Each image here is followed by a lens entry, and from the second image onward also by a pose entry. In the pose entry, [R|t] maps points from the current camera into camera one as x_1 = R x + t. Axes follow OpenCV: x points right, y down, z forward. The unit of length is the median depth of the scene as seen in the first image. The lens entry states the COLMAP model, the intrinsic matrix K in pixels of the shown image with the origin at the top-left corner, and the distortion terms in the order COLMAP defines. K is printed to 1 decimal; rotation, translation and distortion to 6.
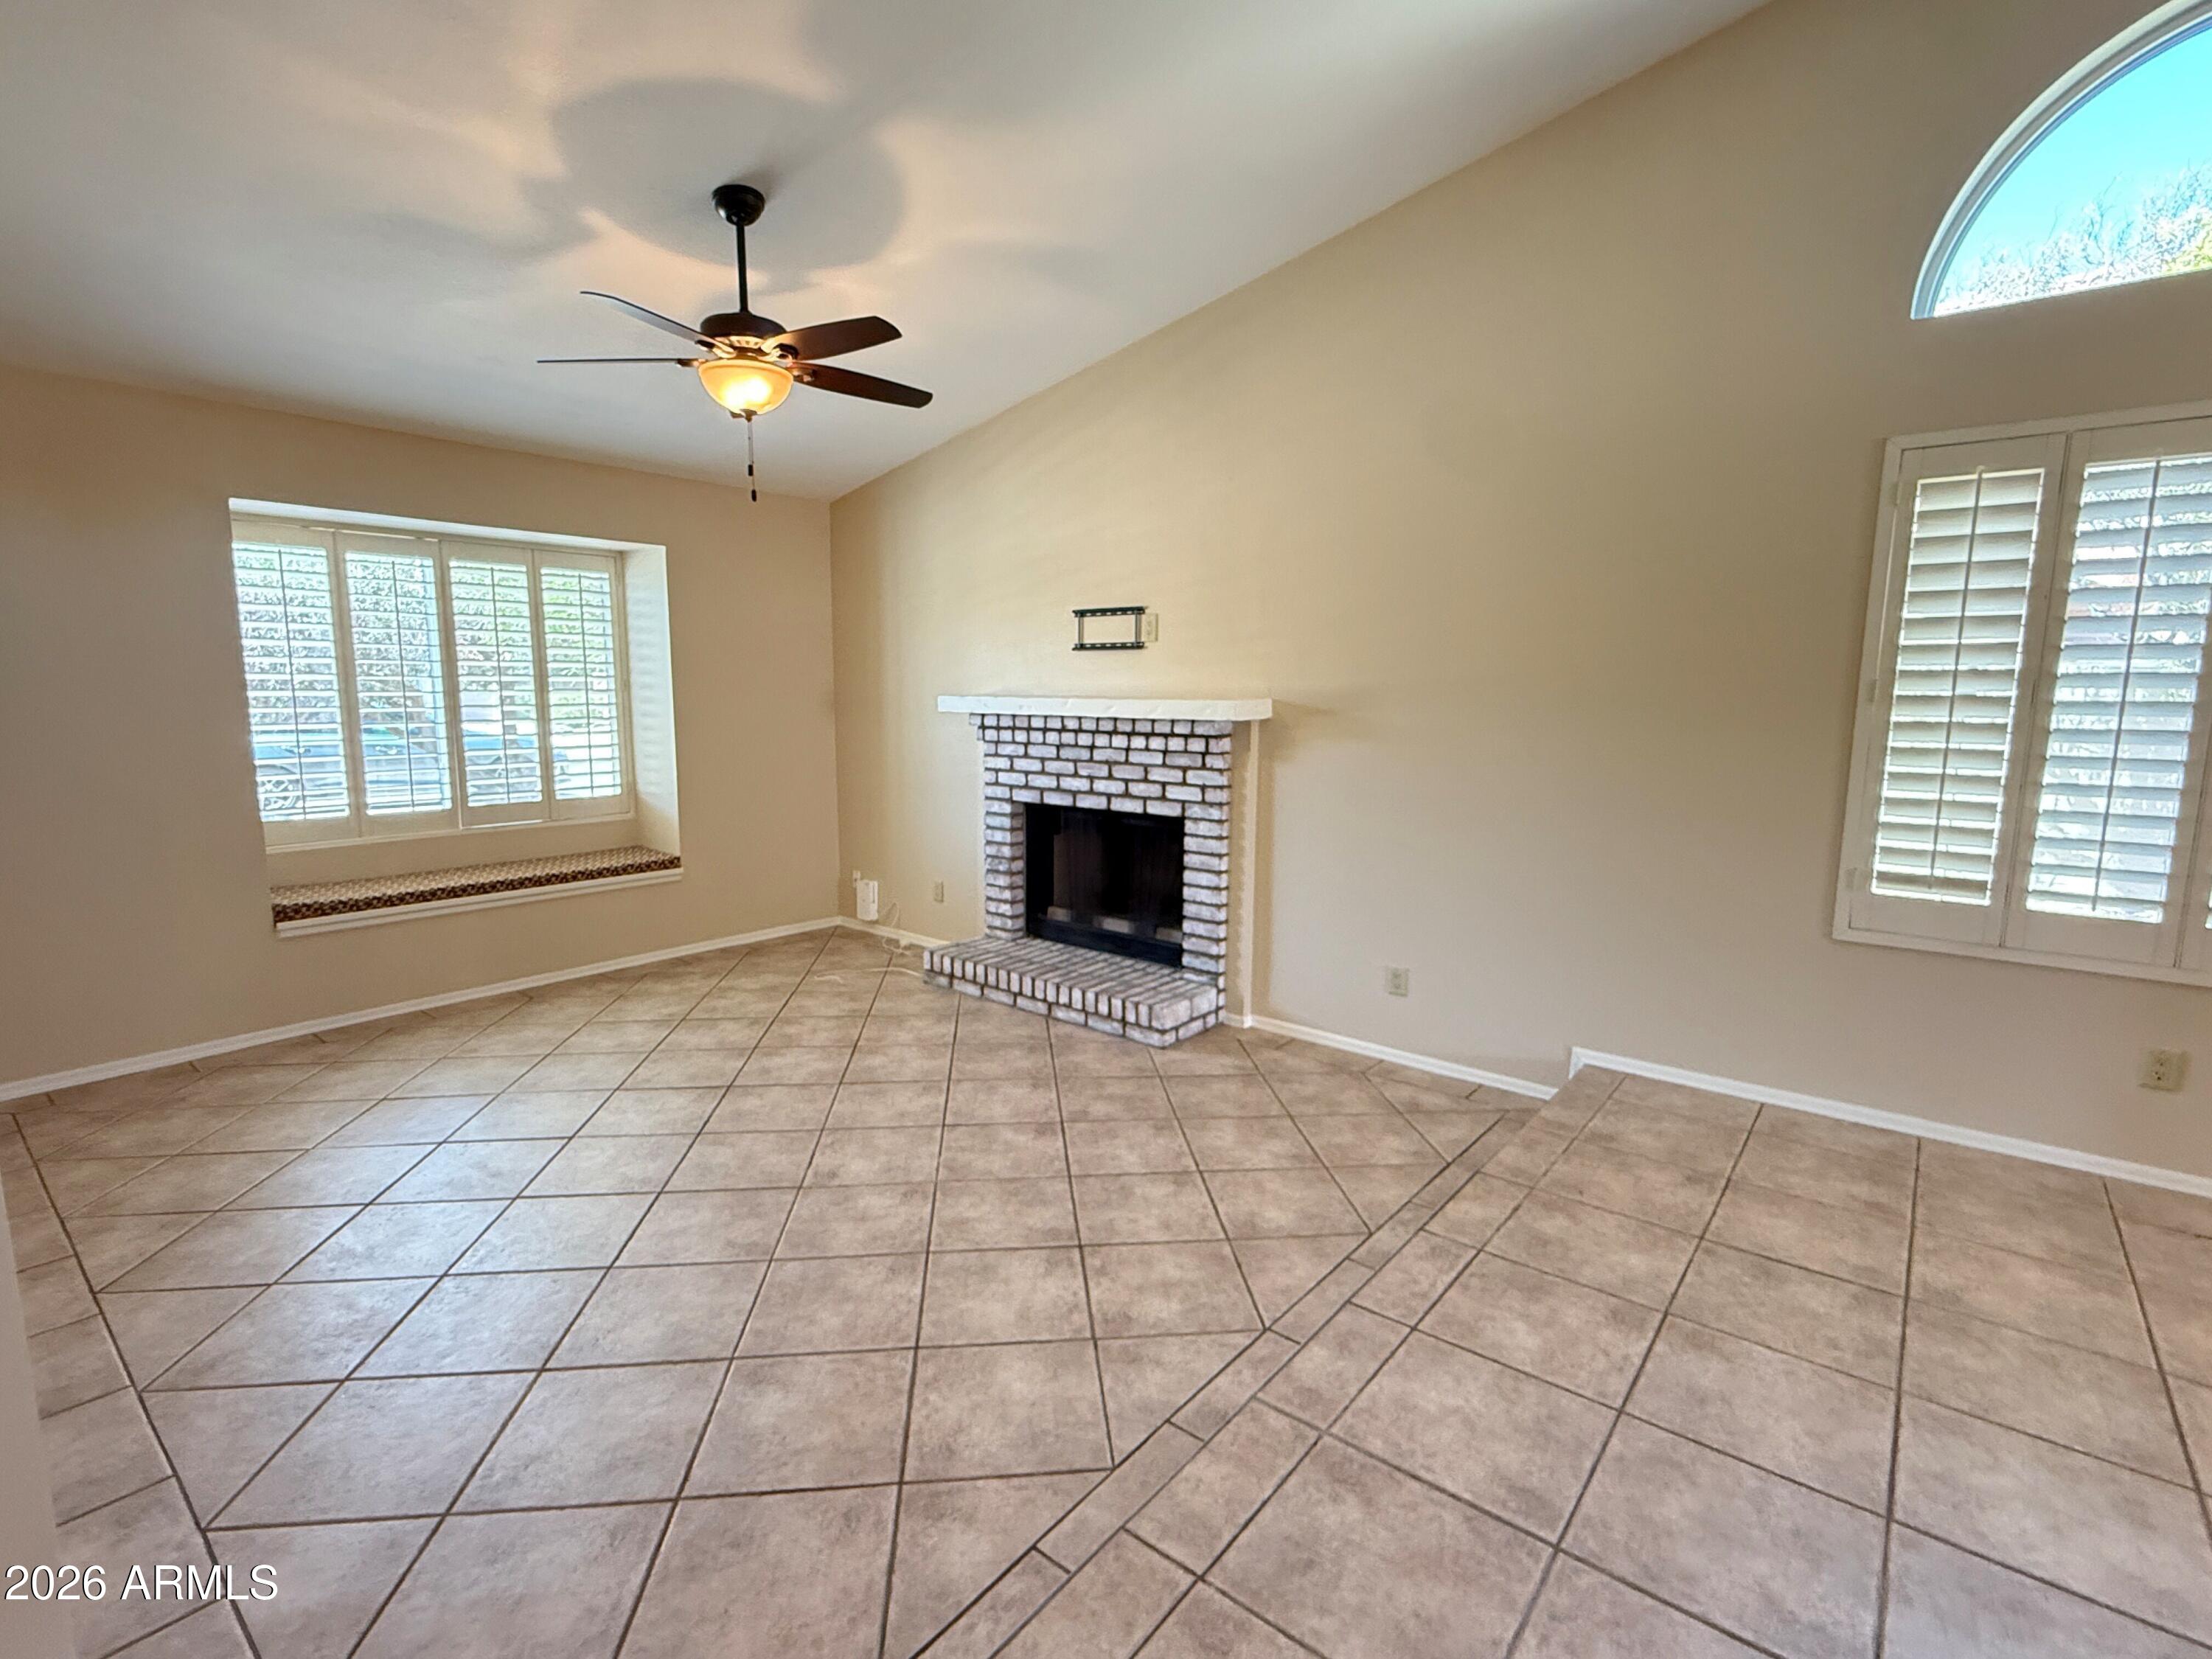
lens RADIAL K [[1039.2, 0, 1106.1], [0, 1039.2, 832.6], [0, 0, 1]] dist [0.000812, 0.000593]
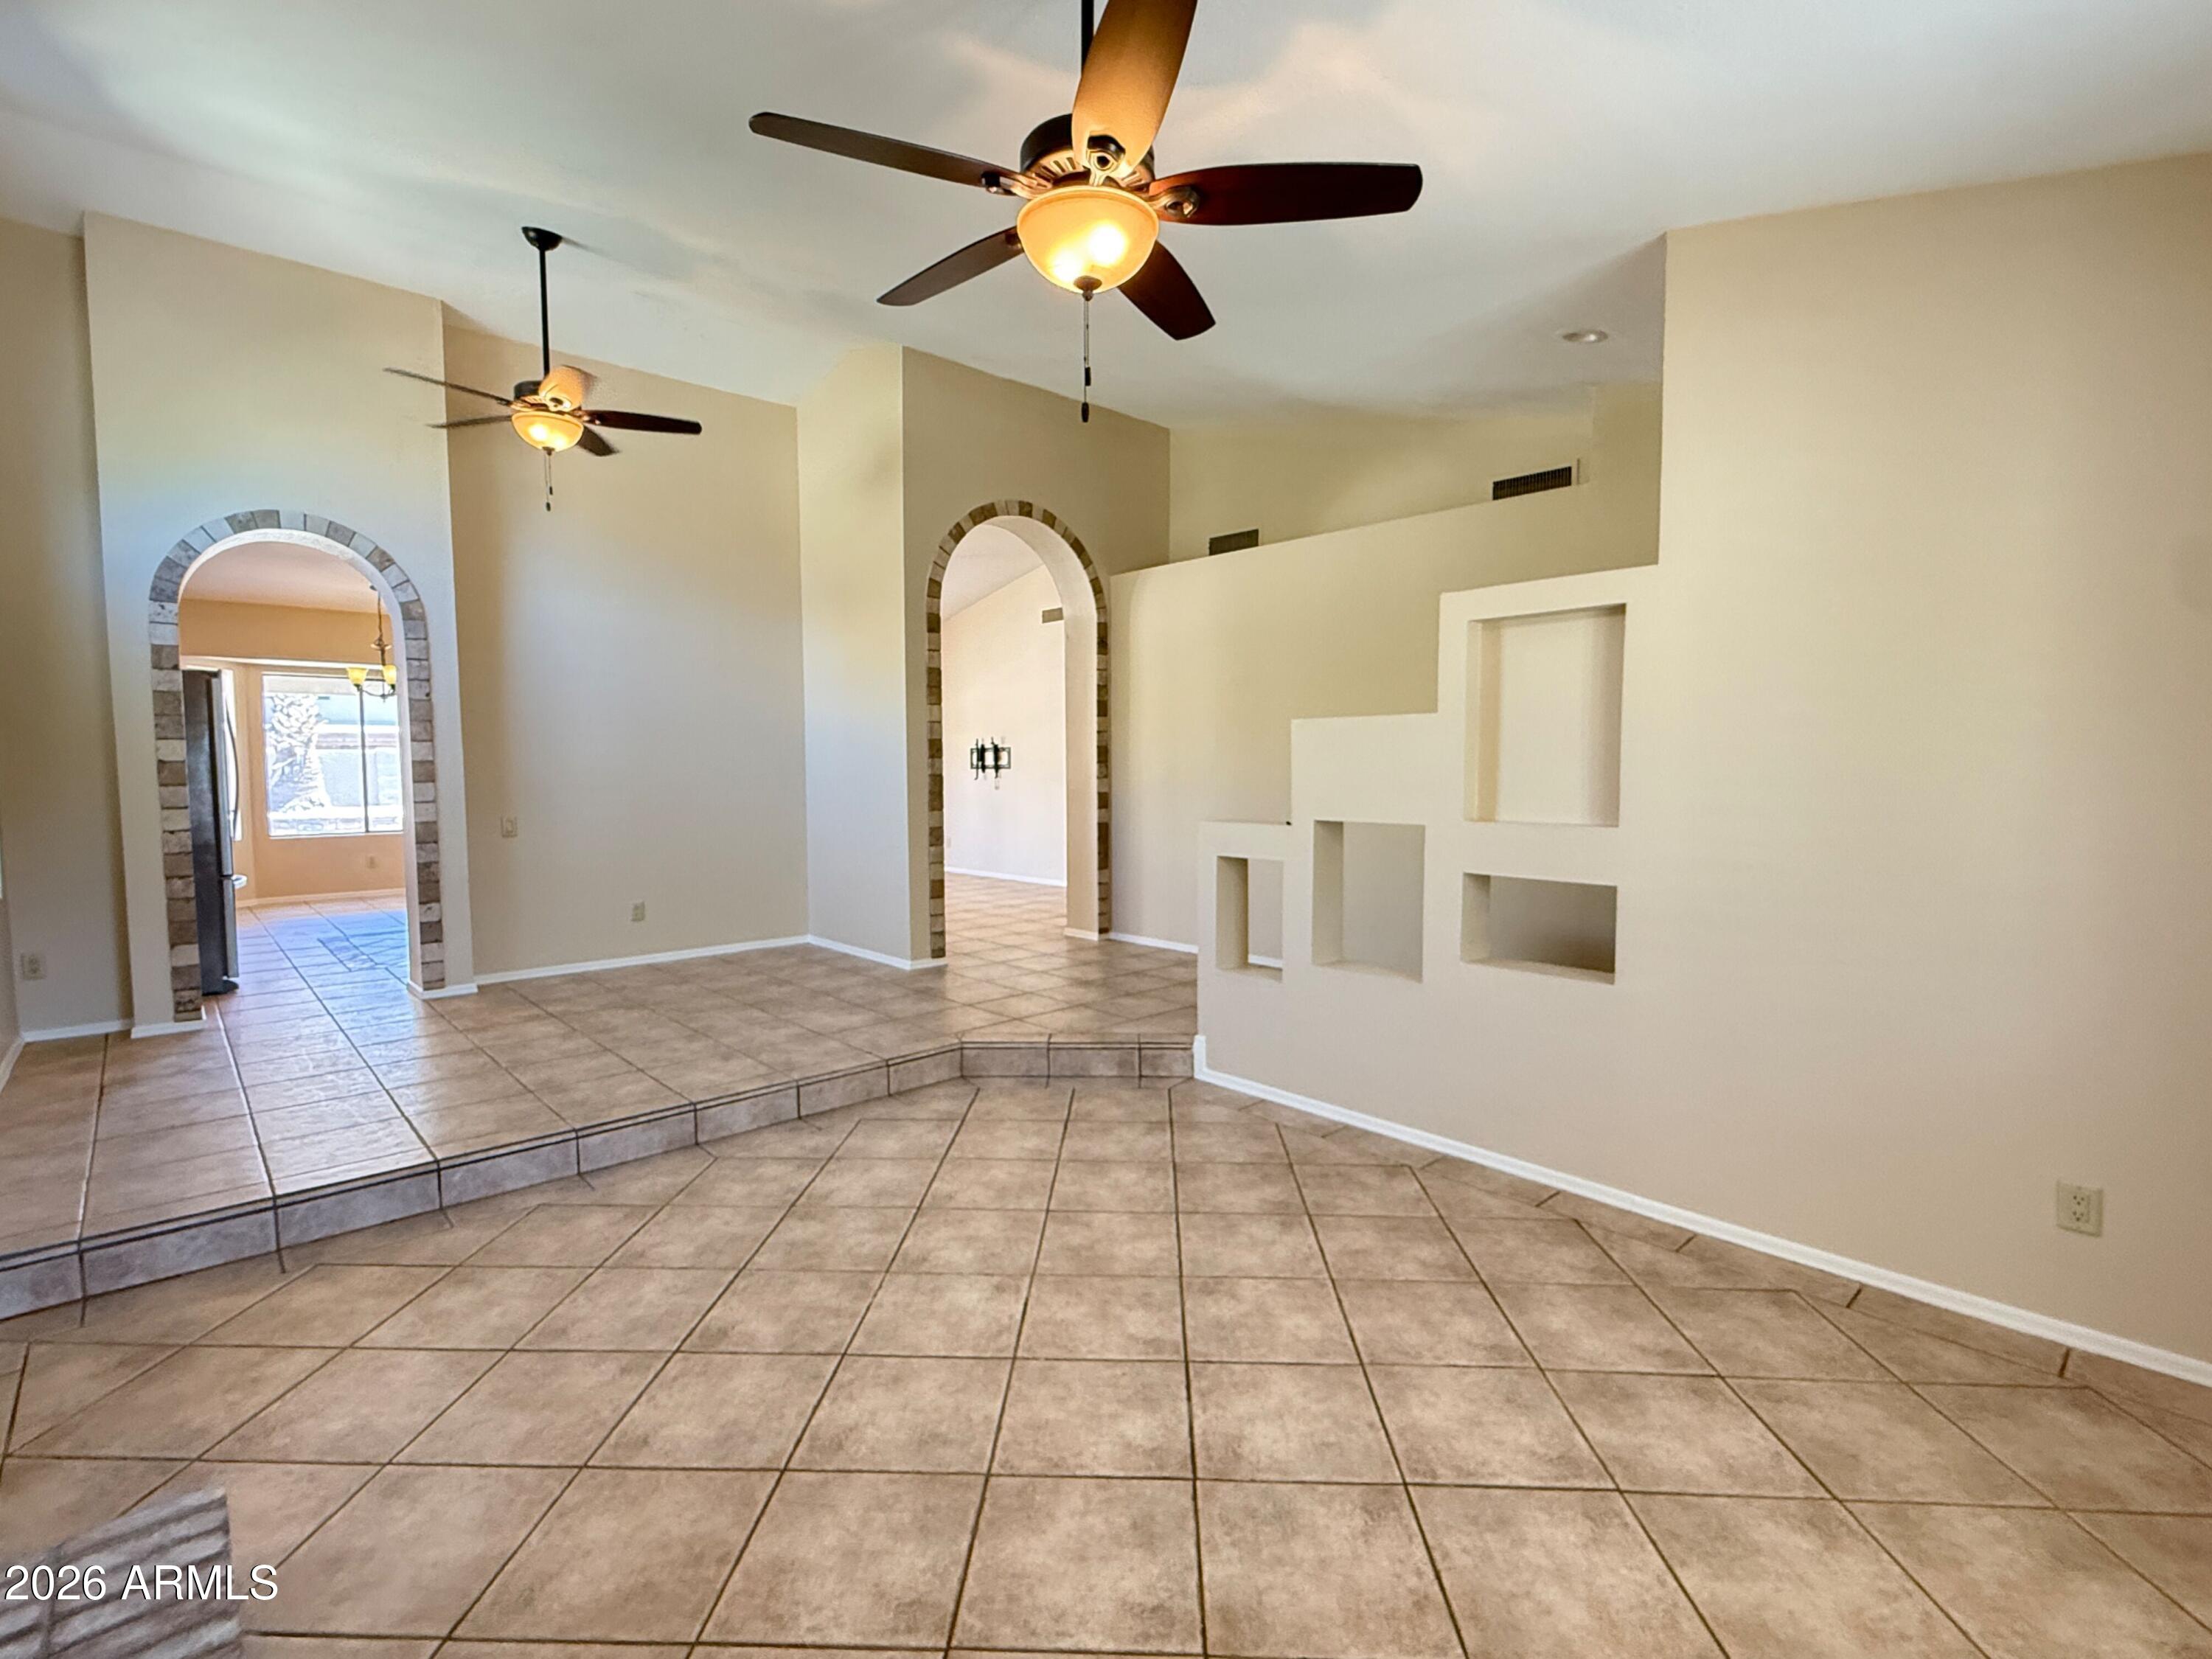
lens RADIAL K [[1039.2, 0, 1101.5], [0, 1039.2, 832.9], [0, 0, 1]] dist [0.000812, 0.000593]
pose [[-0.989136, -0.013522, 0.146383, -0.513547], [0.016646, 0.979054, 0.202918, -0.236539], [-0.146061, 0.203151, -0.968192, 1.916280]]
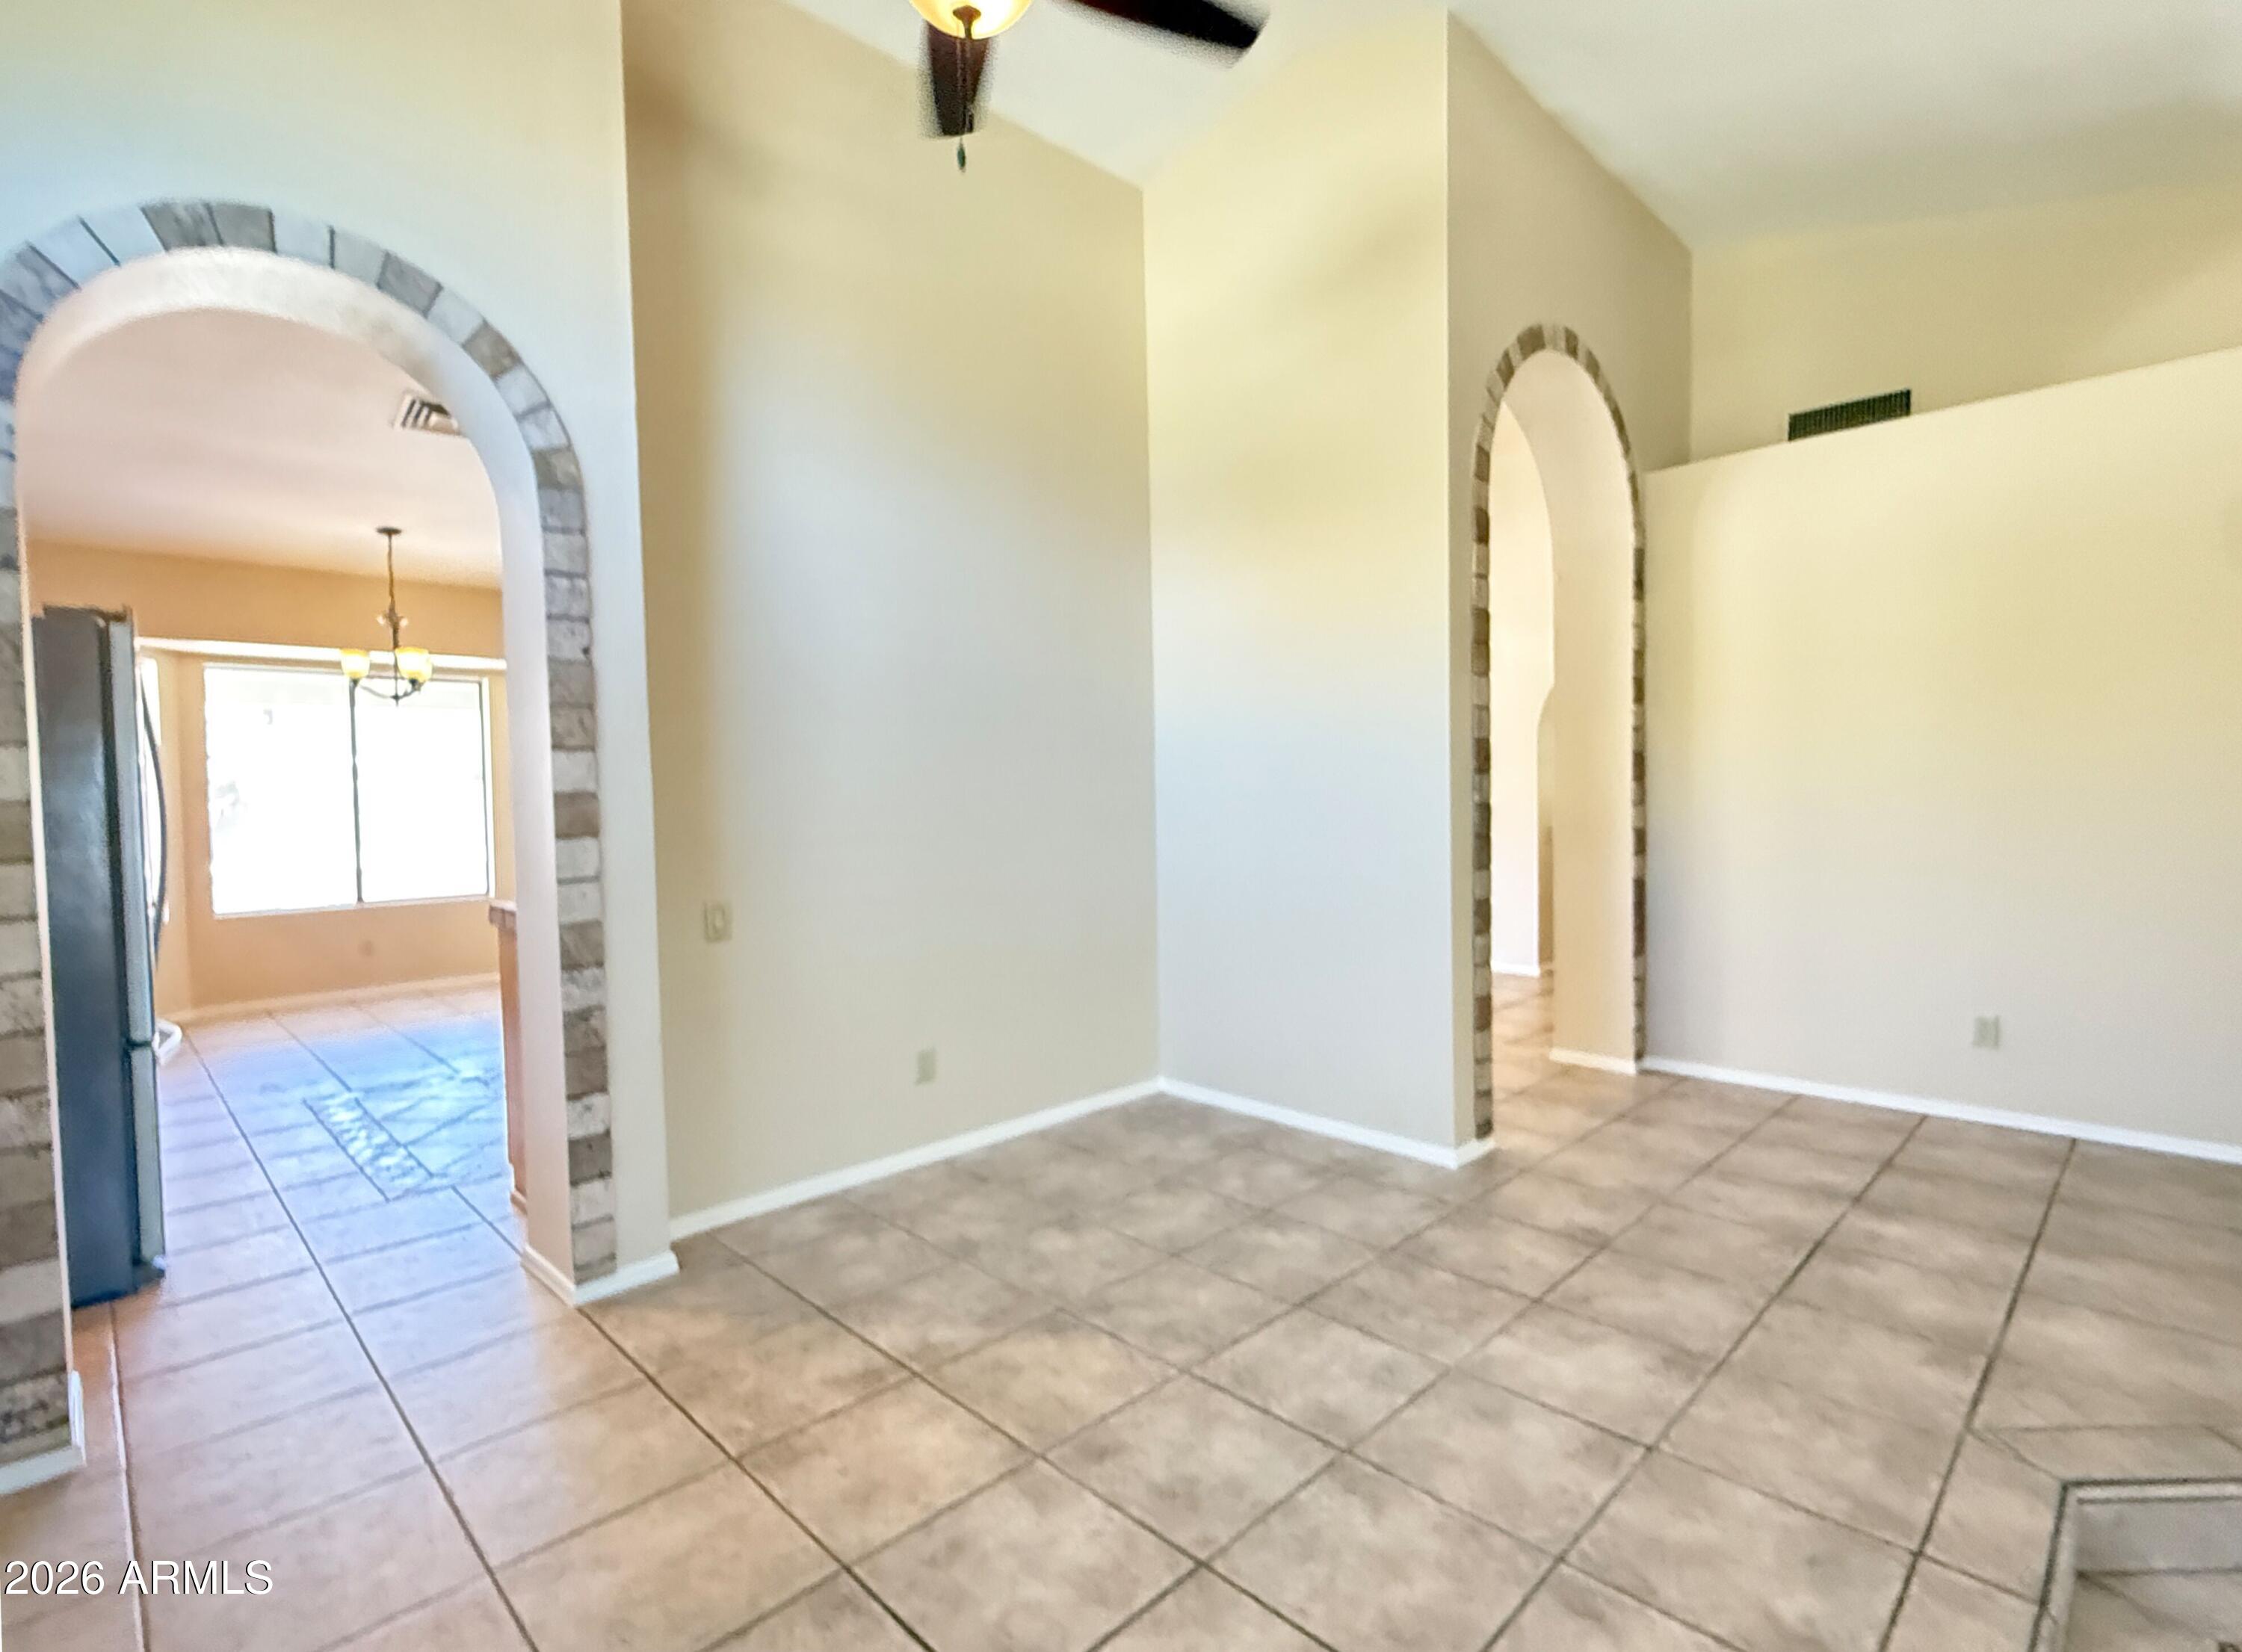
lens RADIAL K [[1071.6, 0, 1126.6], [0, 1071.6, 826.1], [0, 0, 1]] dist [-0.000917, -0.000924]
pose [[-0.994244, 0.009094, 0.106752, 0.414506], [0.027514, 0.984647, 0.172377, -0.118384], [-0.103546, 0.174322, -0.979229, 1.094179]]
